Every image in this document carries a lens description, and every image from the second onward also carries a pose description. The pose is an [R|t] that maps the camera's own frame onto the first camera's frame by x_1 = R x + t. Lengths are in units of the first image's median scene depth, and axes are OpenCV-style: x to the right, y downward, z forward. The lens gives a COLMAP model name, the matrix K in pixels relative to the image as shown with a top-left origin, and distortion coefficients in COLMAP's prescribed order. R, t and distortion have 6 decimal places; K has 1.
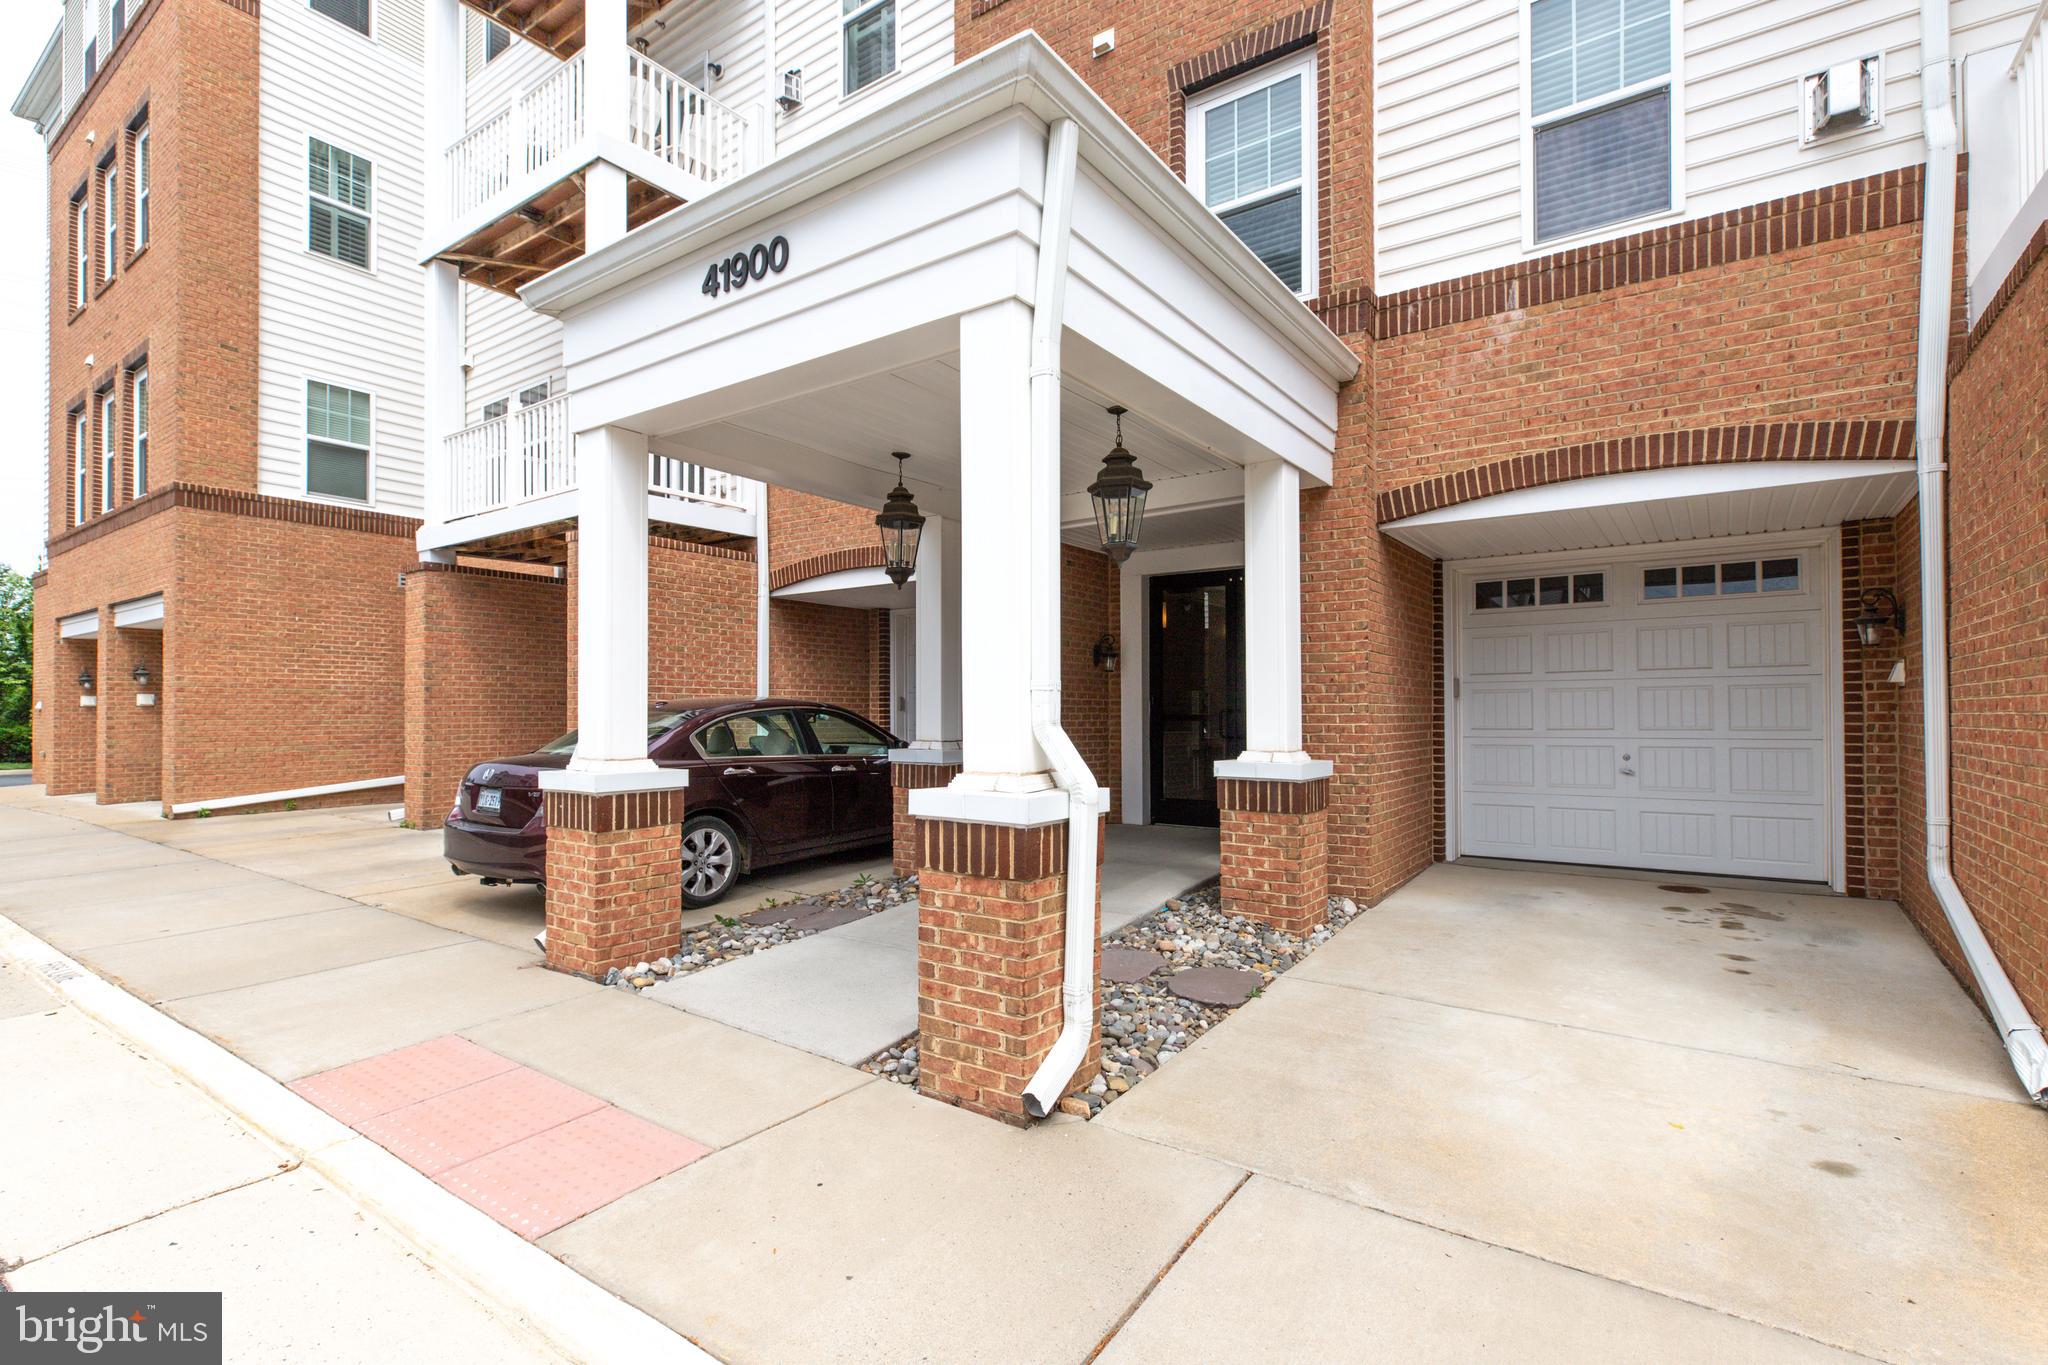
lens RADIAL K [[952.0, 0, 1040.8], [0, 952.0, 700.1], [0, 0, 1]] dist [-0.014869, 0.007846]
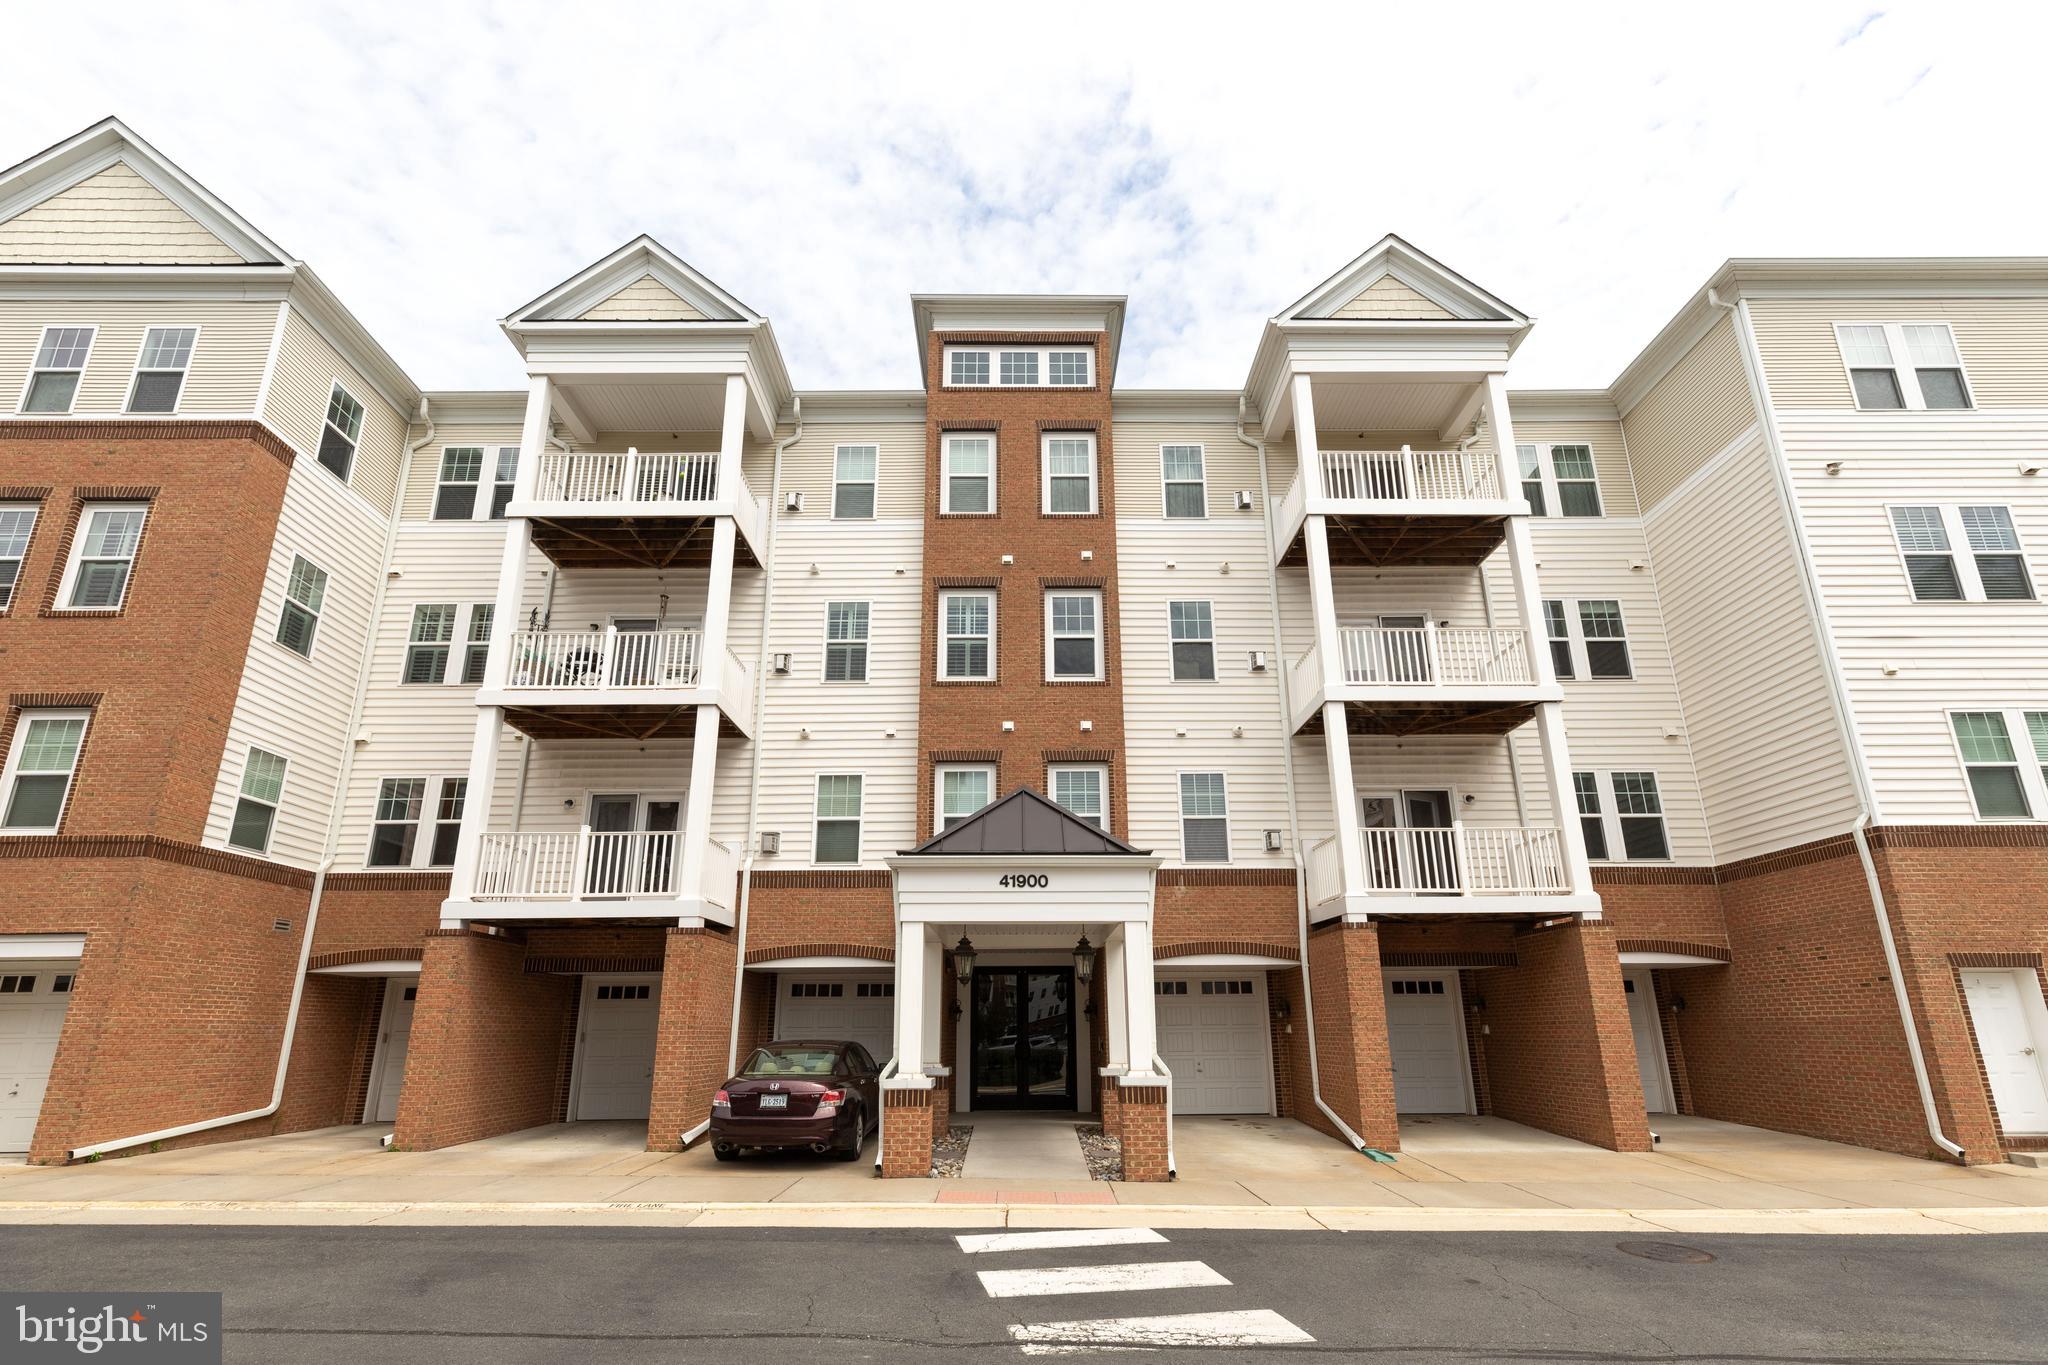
lens RADIAL K [[952.0, 0, 993.7], [0, 952.0, 760.5], [0, 0, 1]] dist [-0.014869, 0.007846]
pose [[0.826036, 0.150504, 0.543150, -1.256369], [-0.001394, 0.964230, -0.265063, -0.041792], [-0.563615, 0.218195, 0.796699, -0.788140]]
